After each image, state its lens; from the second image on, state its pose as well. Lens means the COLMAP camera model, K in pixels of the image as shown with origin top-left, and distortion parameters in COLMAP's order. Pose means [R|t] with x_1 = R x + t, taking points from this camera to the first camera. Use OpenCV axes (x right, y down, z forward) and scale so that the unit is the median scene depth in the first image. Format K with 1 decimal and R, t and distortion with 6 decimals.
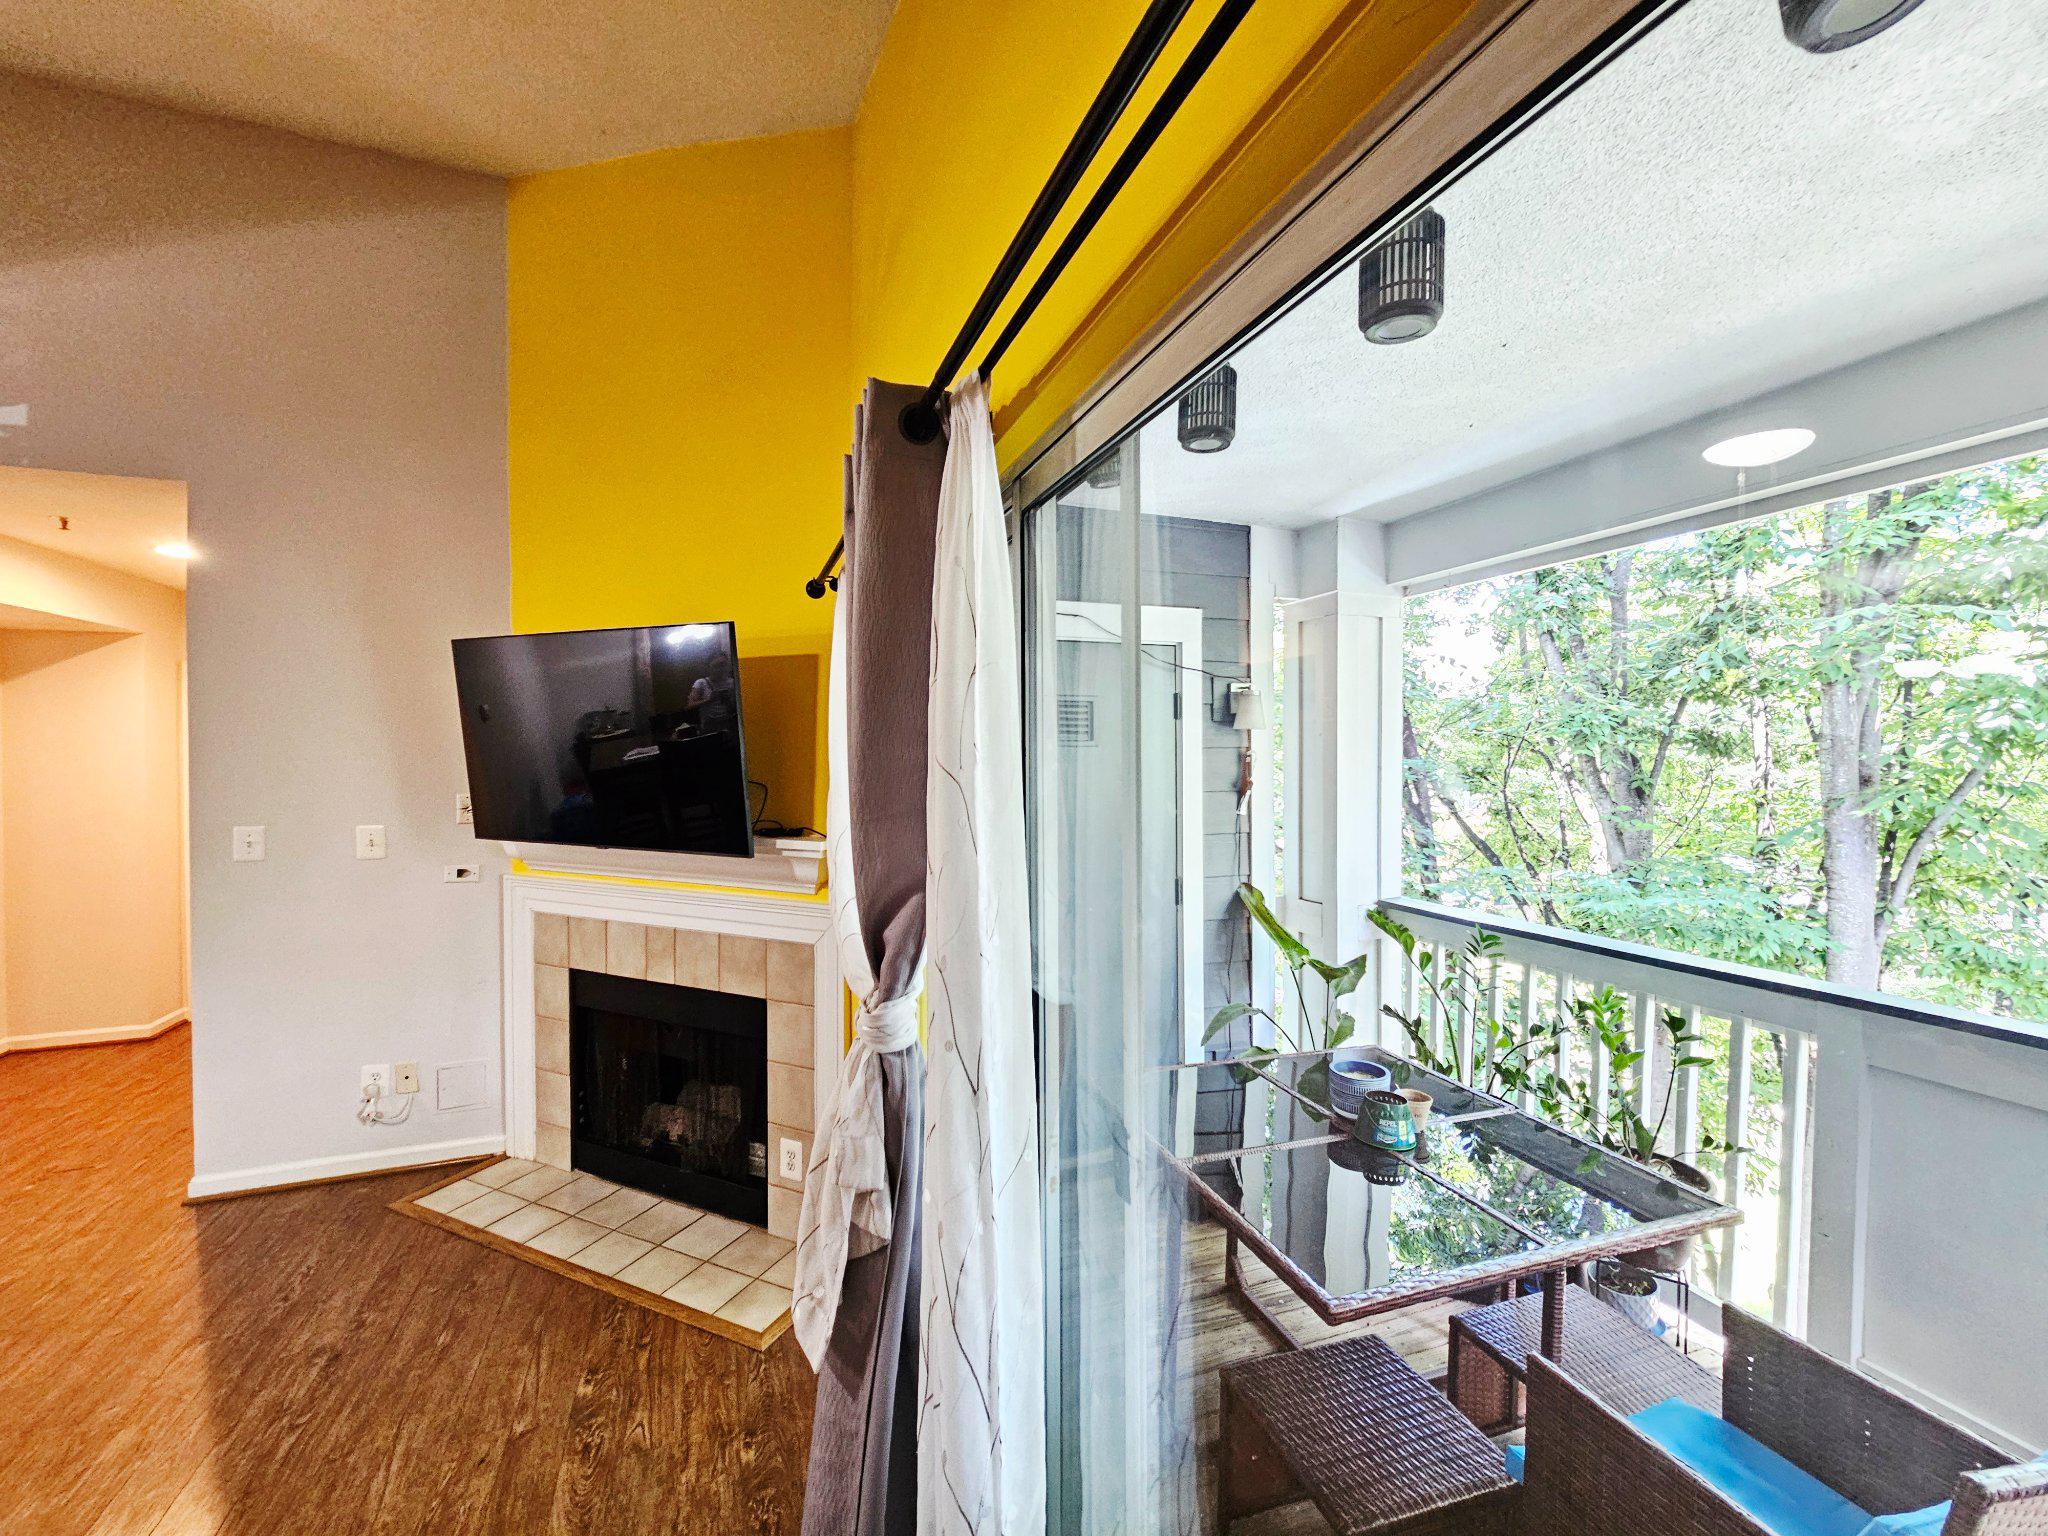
lens RADIAL K [[823.2, 0, 1036.5], [0, 823.2, 768.1], [0, 0, 1]] dist [-0.001817, 0.000794]
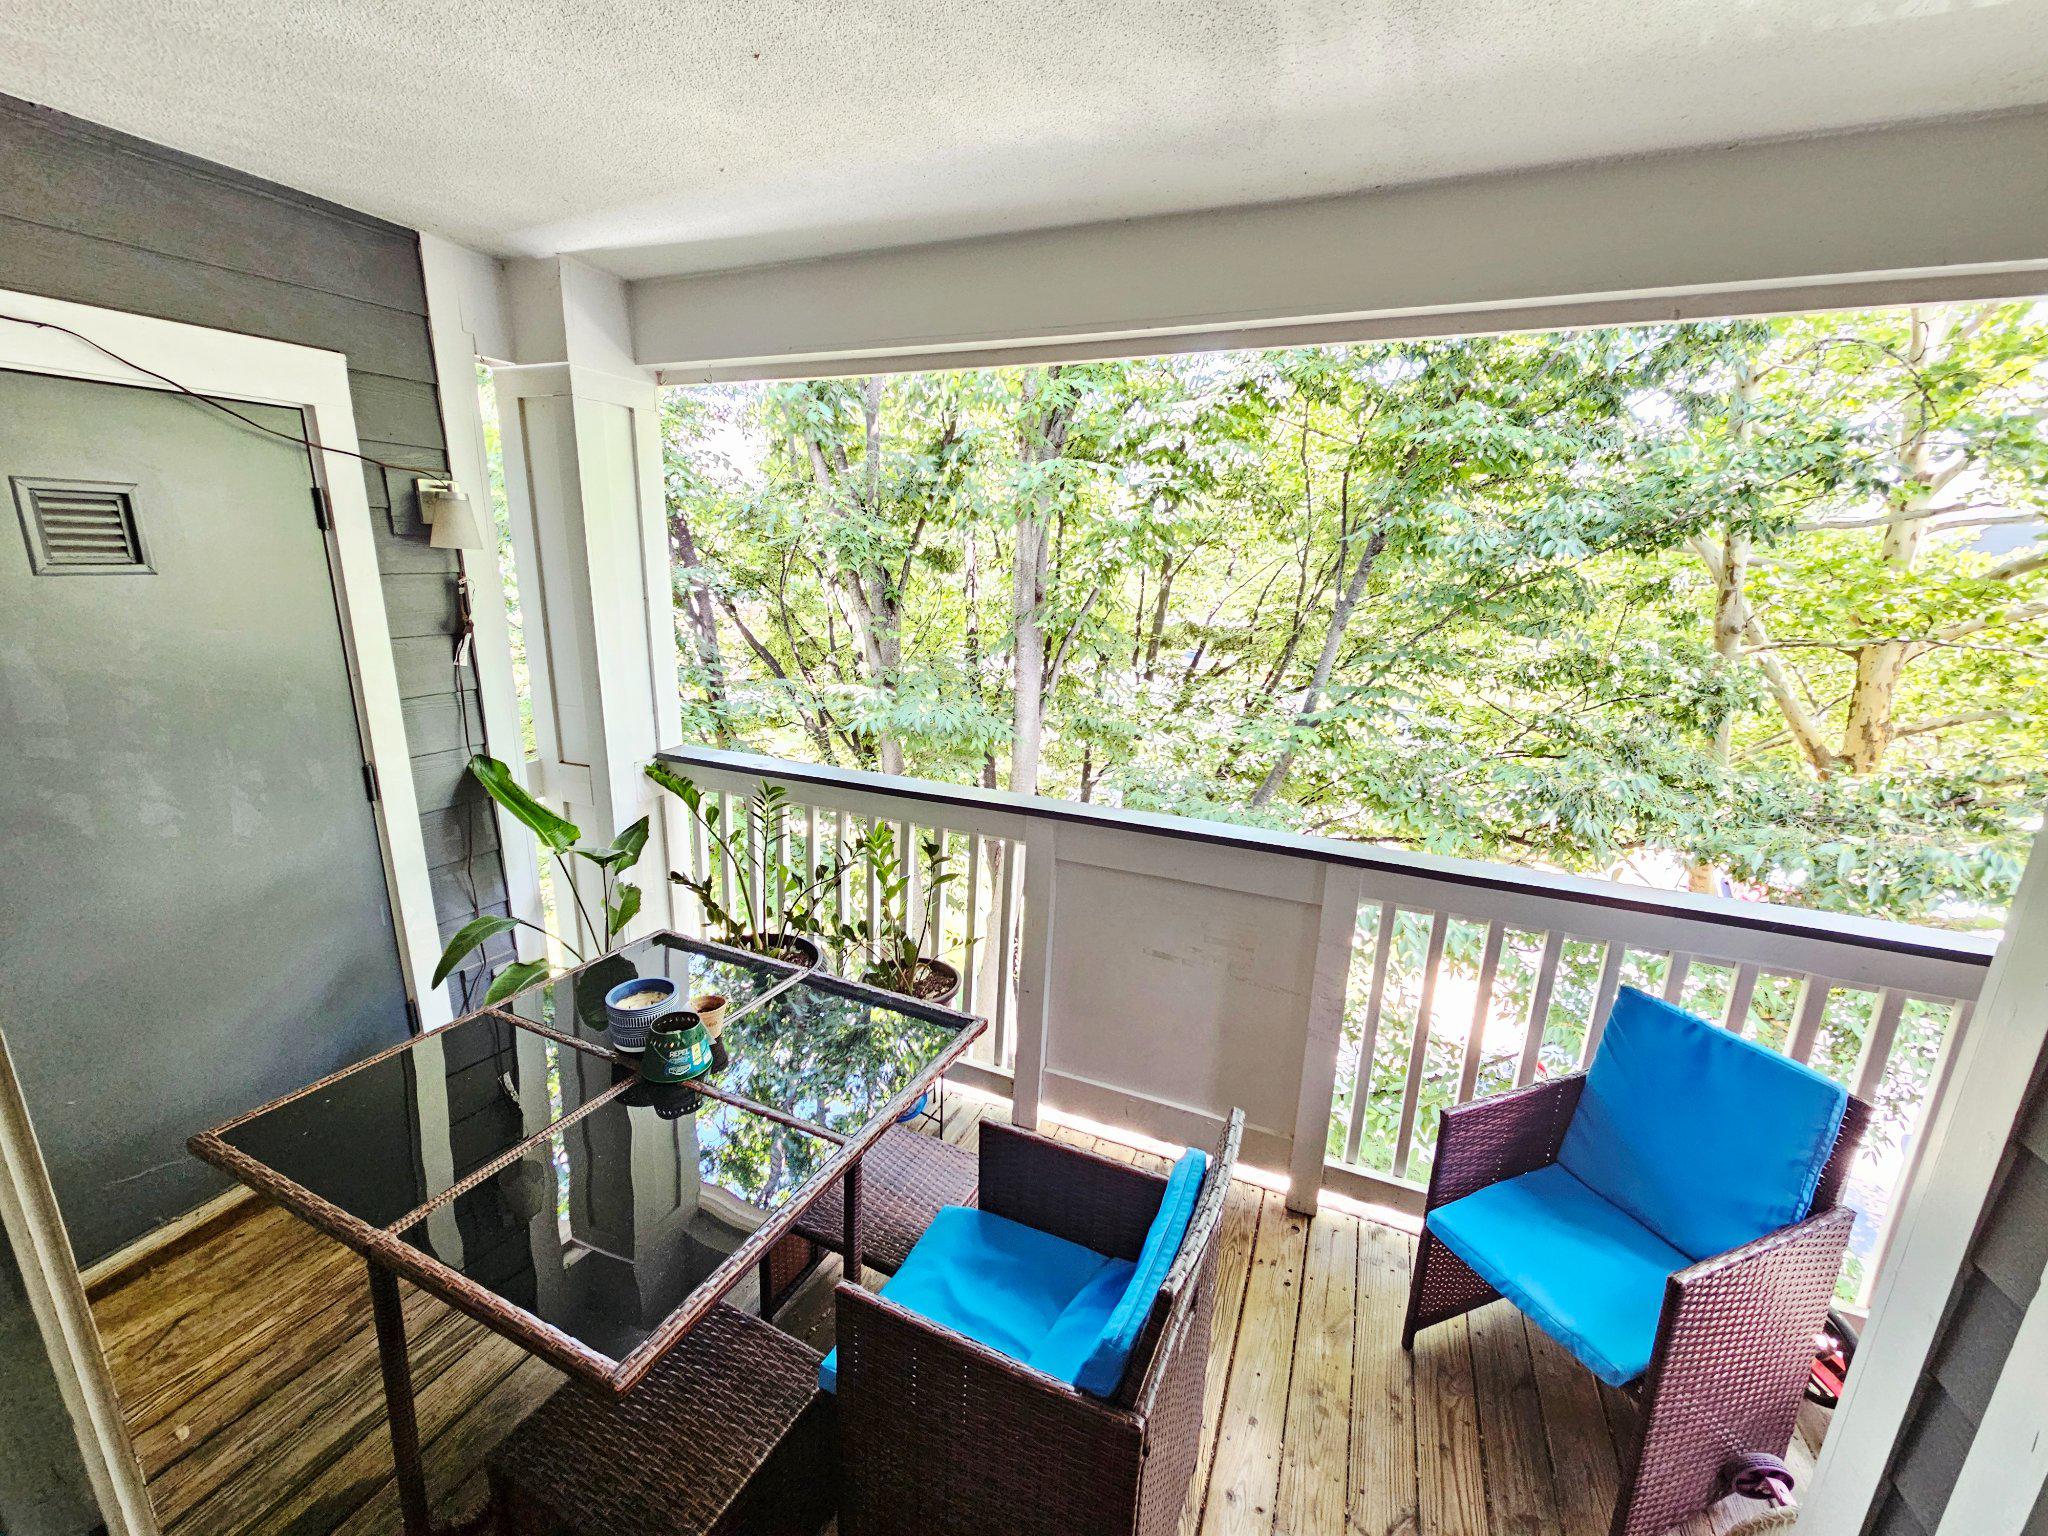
lens RADIAL K [[833.3, 0, 1024.0], [0, 833.3, 760.3], [0, 0, 1]] dist [0.000763, -0.000359]
pose [[0.699412, -0.151816, 0.698409, 0.080222], [-0.020508, 0.972515, 0.231937, -0.054571], [-0.714425, -0.176542, 0.677075, 0.140652]]
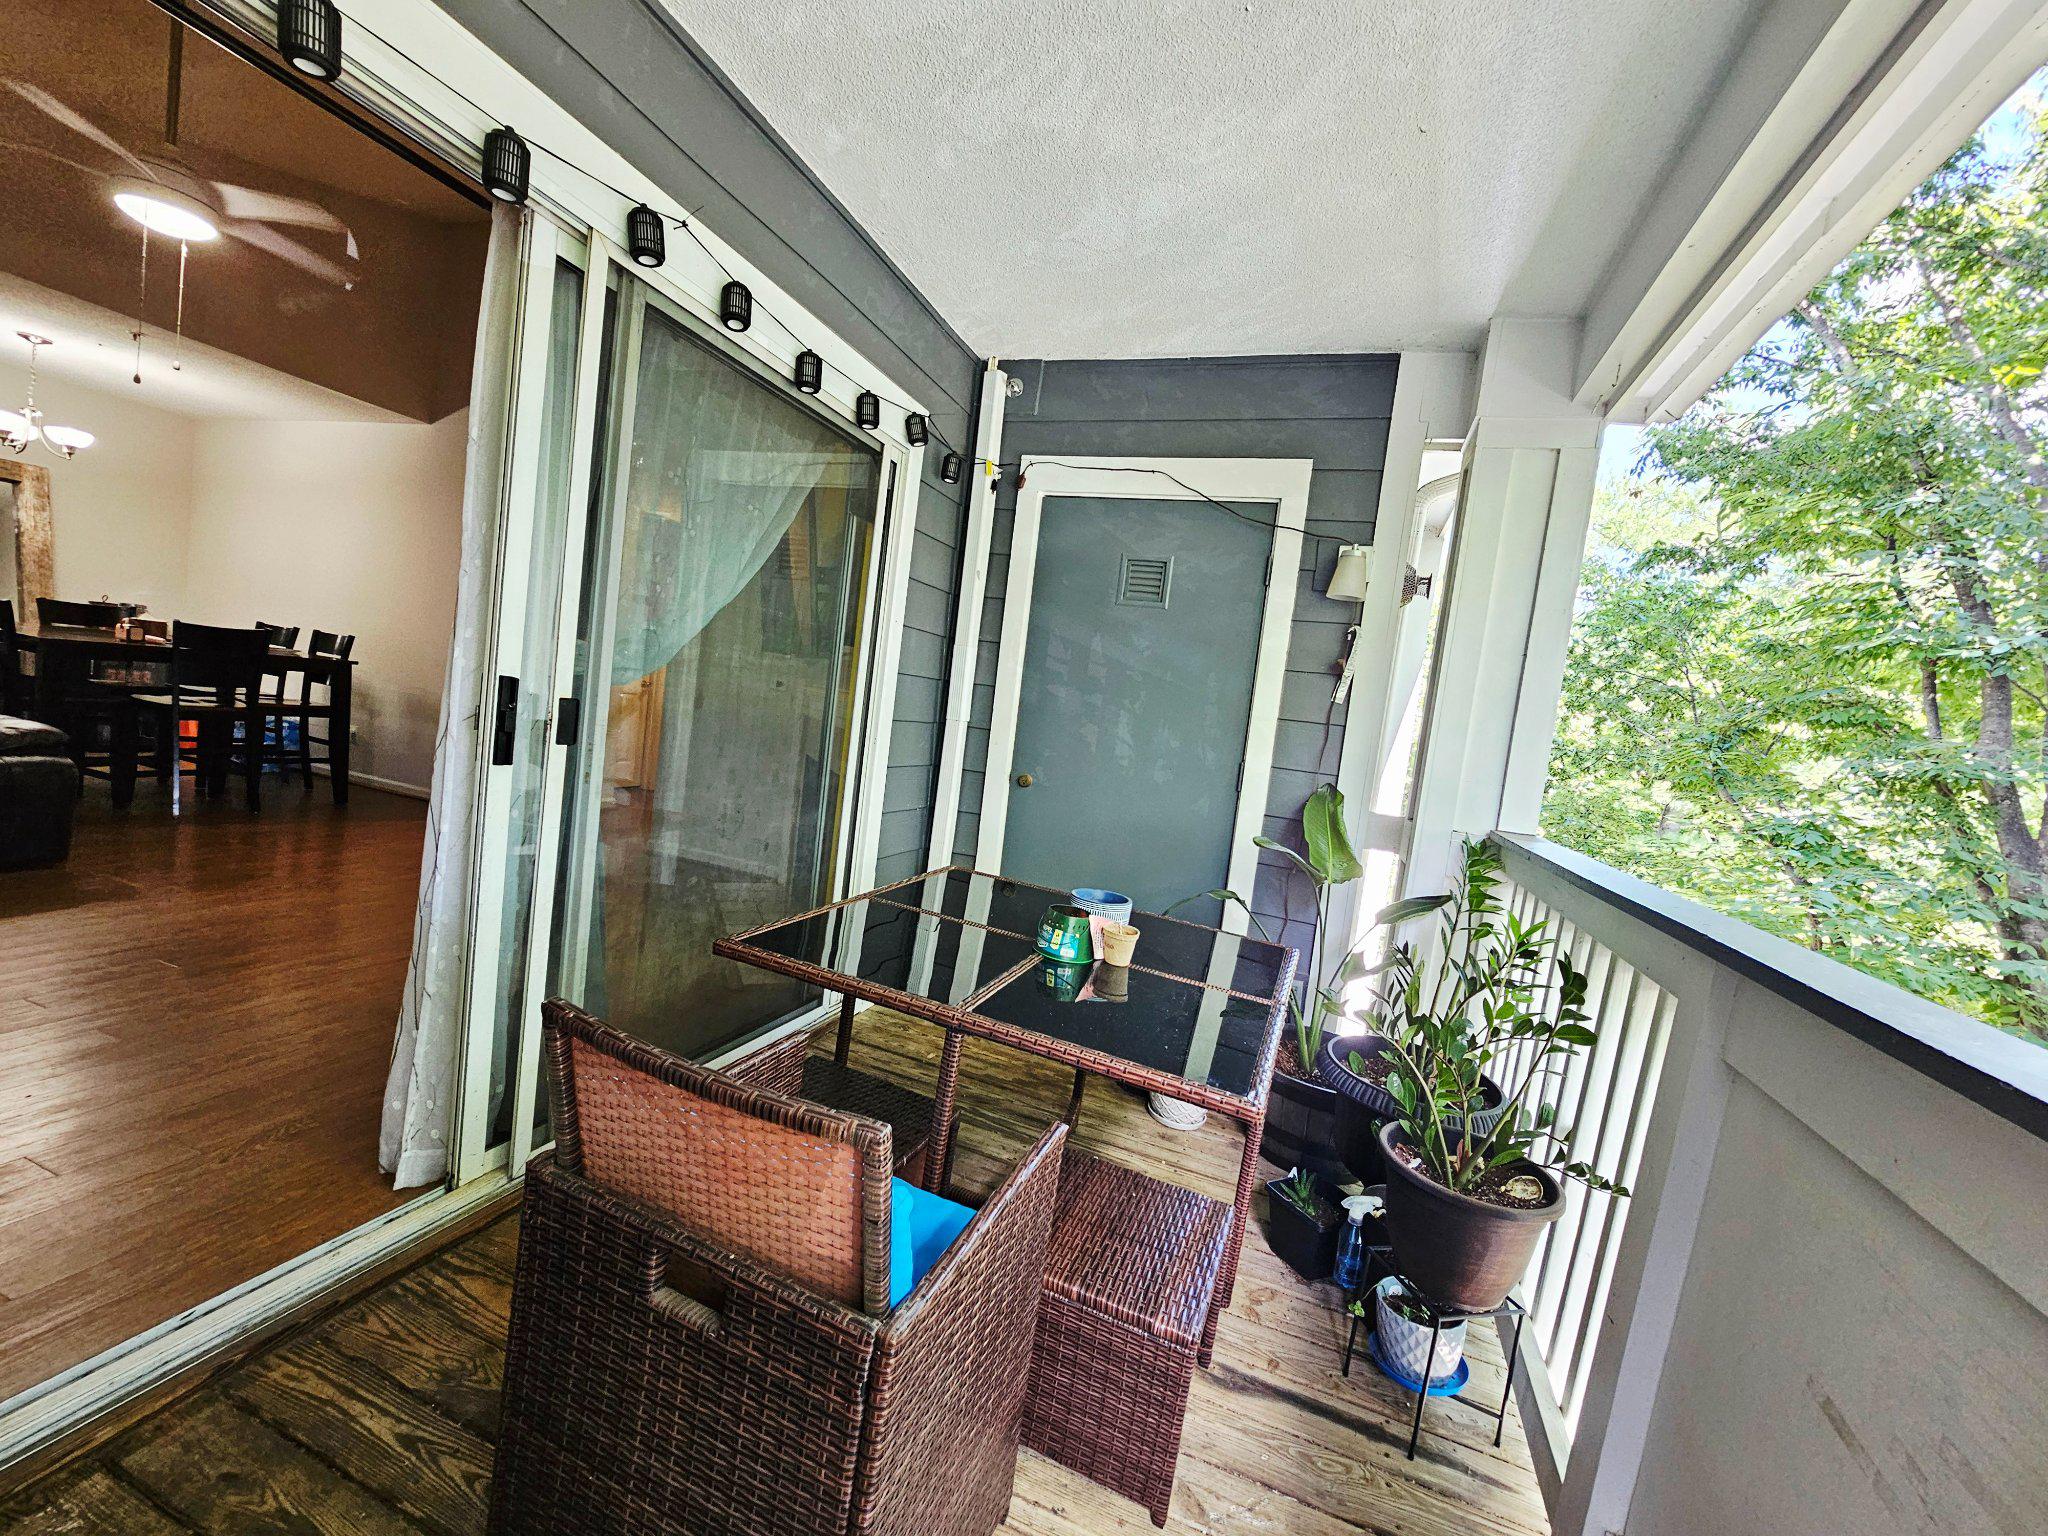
lens RADIAL K [[833.3, 0, 1024.0], [0, 833.3, 760.3], [0, 0, 1]] dist [0.000763, -0.000359]
pose [[0.740326, 0.135348, -0.658482, 0.695439], [-0.130734, 0.989808, 0.056467, 0.130339], [0.659414, 0.044282, 0.750475, 0.173893]]
